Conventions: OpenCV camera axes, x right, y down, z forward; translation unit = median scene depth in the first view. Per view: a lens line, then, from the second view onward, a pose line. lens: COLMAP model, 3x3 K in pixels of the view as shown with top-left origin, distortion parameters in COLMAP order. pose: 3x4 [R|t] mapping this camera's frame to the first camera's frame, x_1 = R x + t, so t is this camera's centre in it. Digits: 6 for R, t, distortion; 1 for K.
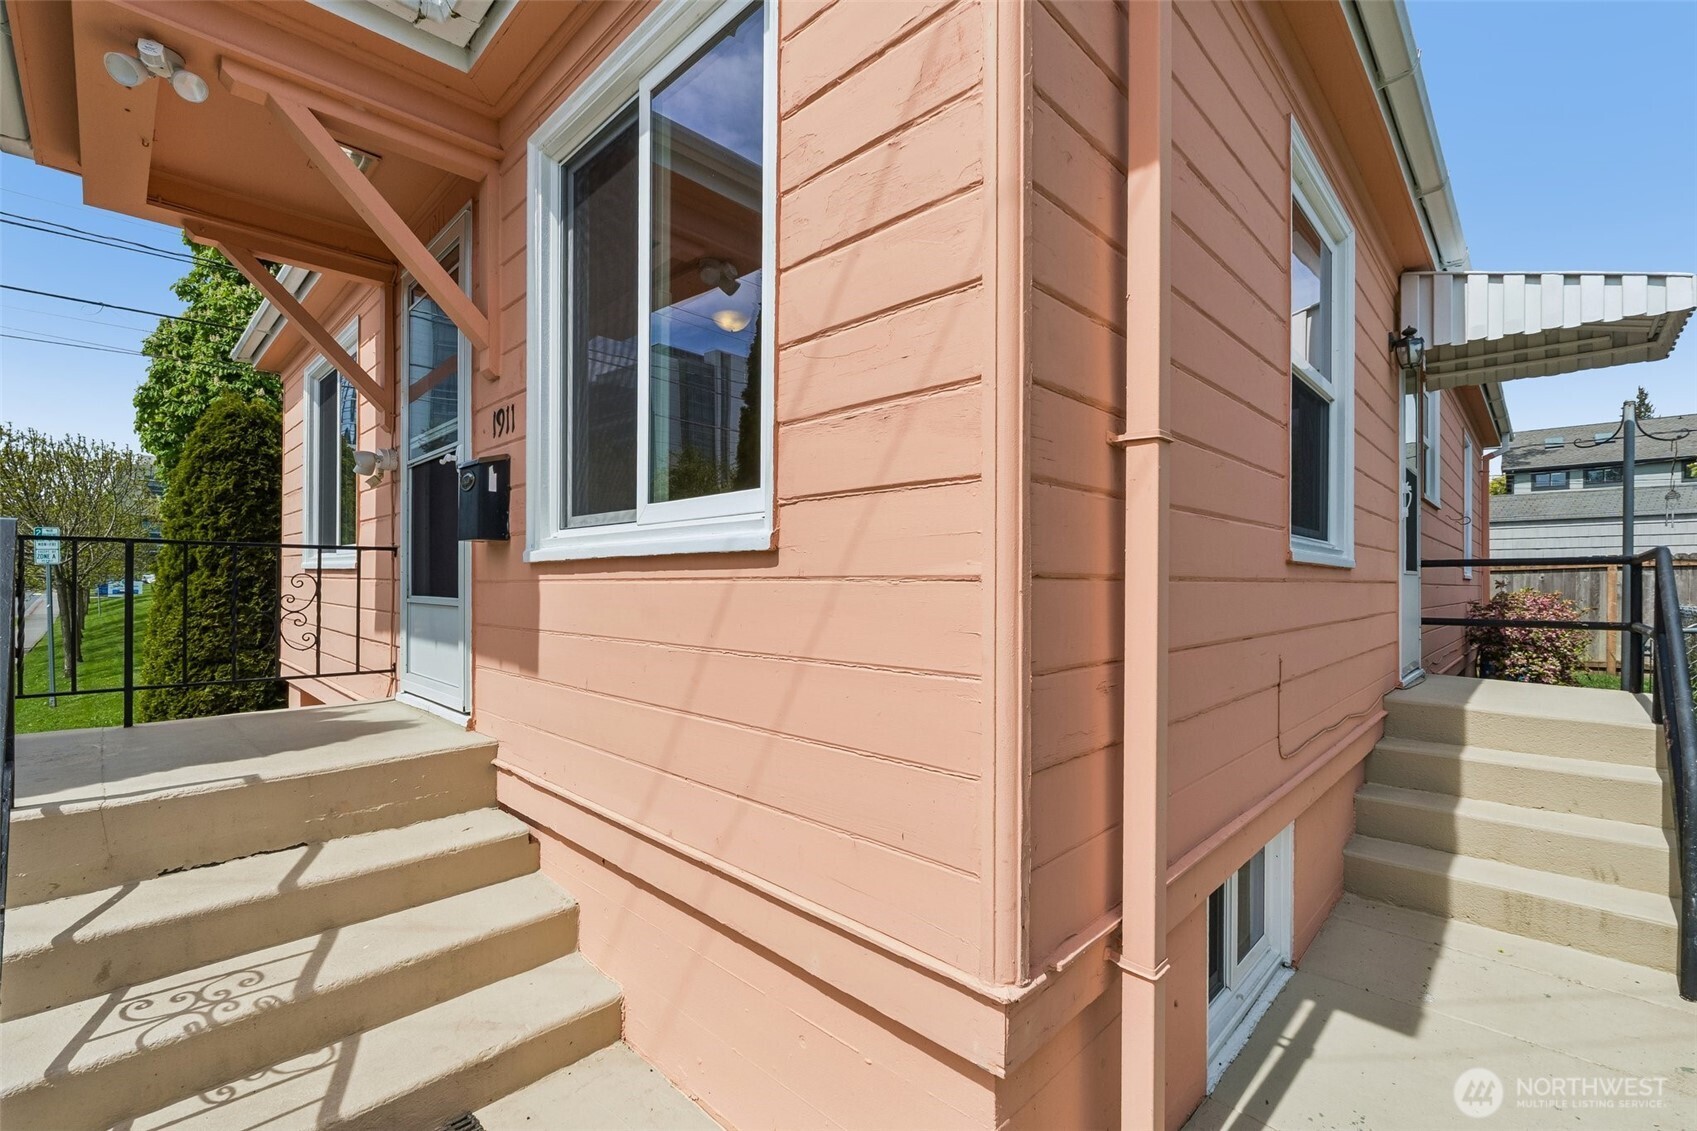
lens RADIAL K [[709.1, 0, 867.4], [0, 709.1, 564.6], [0, 0, 1]] dist [-0.008586, -0.000317]
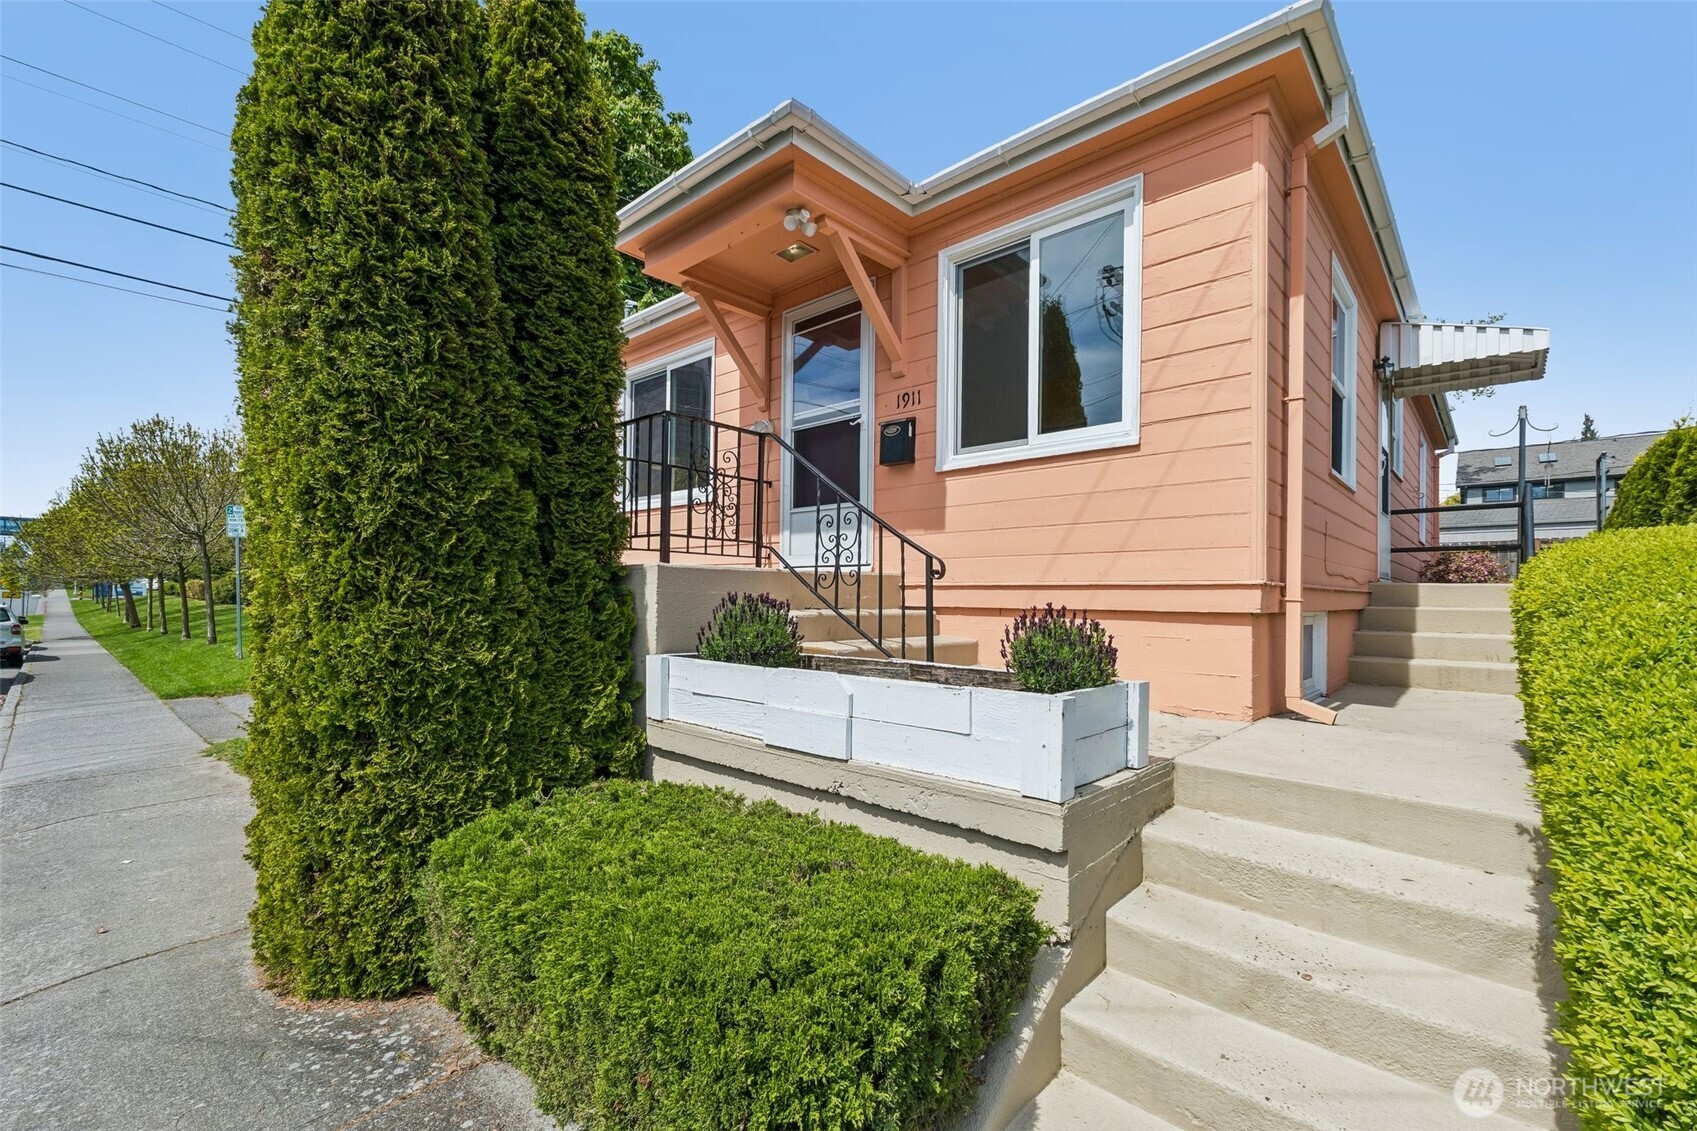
lens RADIAL K [[711.4, 0, 851.7], [0, 711.4, 580.1], [0, 0, 1]] dist [-0.009802, -0.000157]
pose [[0.999700, 0.008777, 0.022868, -0.579183], [-0.008681, 0.999953, -0.004293, 0.229719], [-0.022905, 0.004093, 0.999729, -0.701385]]
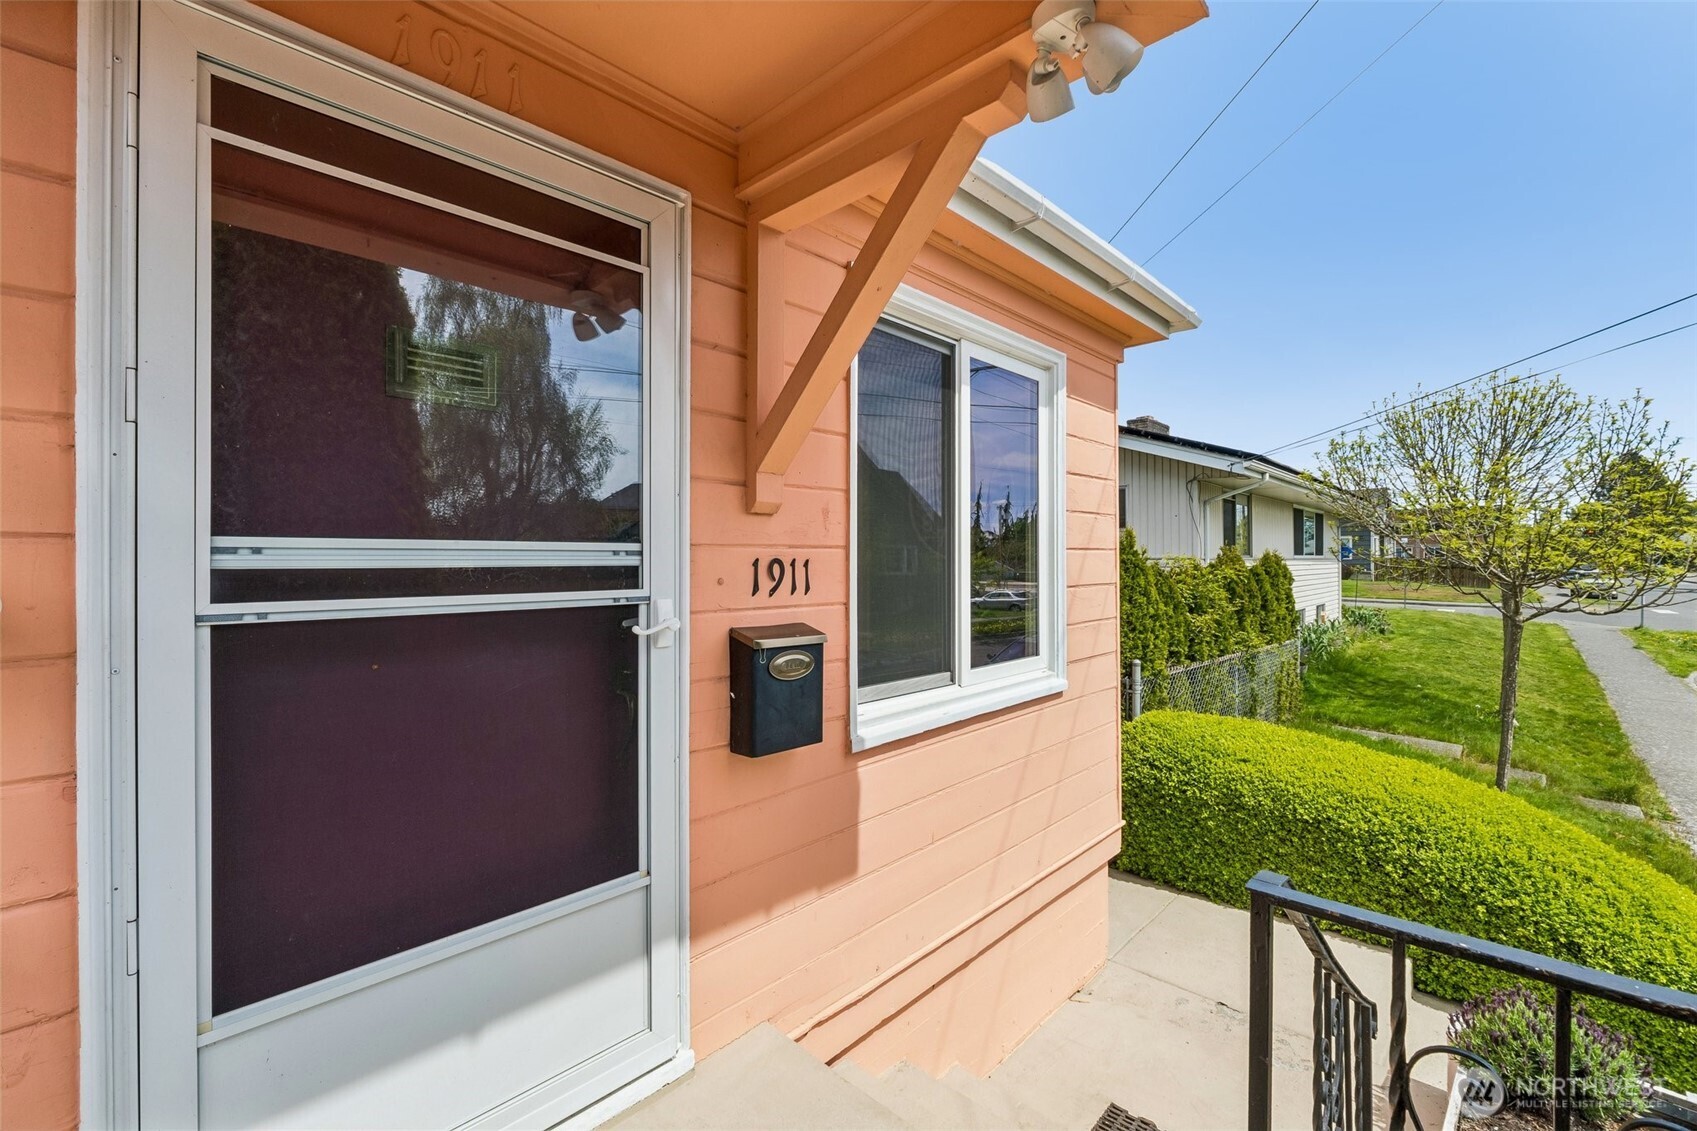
lens RADIAL K [[709.1, 0, 867.4], [0, 709.1, 564.6], [0, 0, 1]] dist [-0.008586, -0.000317]
pose [[0.000953, 0.007881, 0.999968, -1.036149], [-0.002059, 0.999967, -0.007879, -0.172967], [-0.999997, -0.002051, 0.000969, 0.752212]]
